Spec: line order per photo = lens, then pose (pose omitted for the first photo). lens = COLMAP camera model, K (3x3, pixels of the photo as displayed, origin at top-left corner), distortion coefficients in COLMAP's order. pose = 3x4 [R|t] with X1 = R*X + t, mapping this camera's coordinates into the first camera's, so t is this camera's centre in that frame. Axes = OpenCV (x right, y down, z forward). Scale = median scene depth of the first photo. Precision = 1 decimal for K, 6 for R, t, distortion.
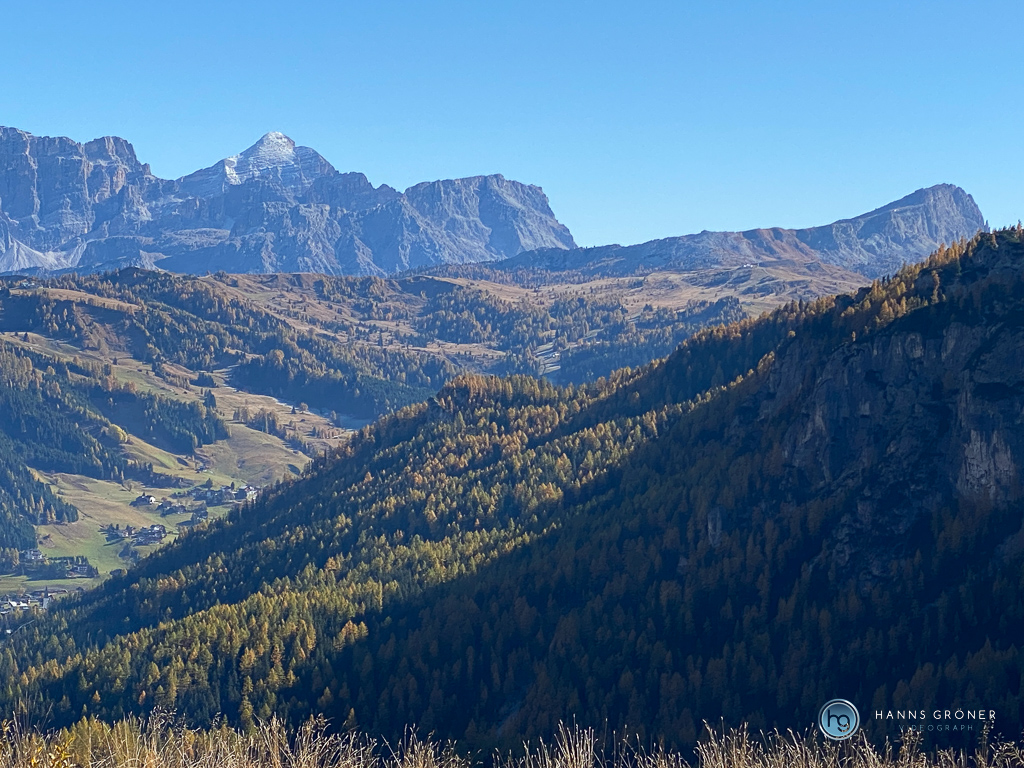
lens RADIAL K [[2866.1, 0, 513.3], [0, 2866.1, 385.5], [0, 0, 1]] dist [0.070233, 0.000000]
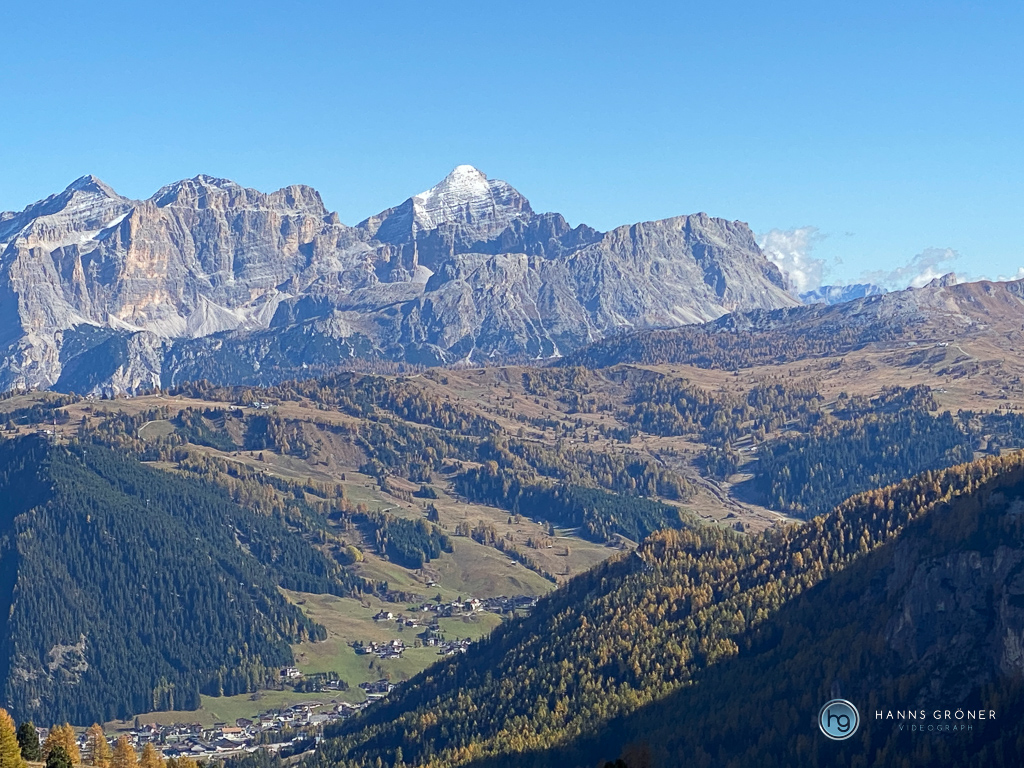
lens RADIAL K [[3156.5, 0, 512.3], [0, 3156.5, 381.4], [0, 0, 1]] dist [0.067431, 0.000000]
pose [[0.997159, -0.031337, -0.068503, 0.009197], [0.030750, 0.999481, -0.009601, -0.037635], [0.068768, 0.007467, 0.997605, -0.224225]]
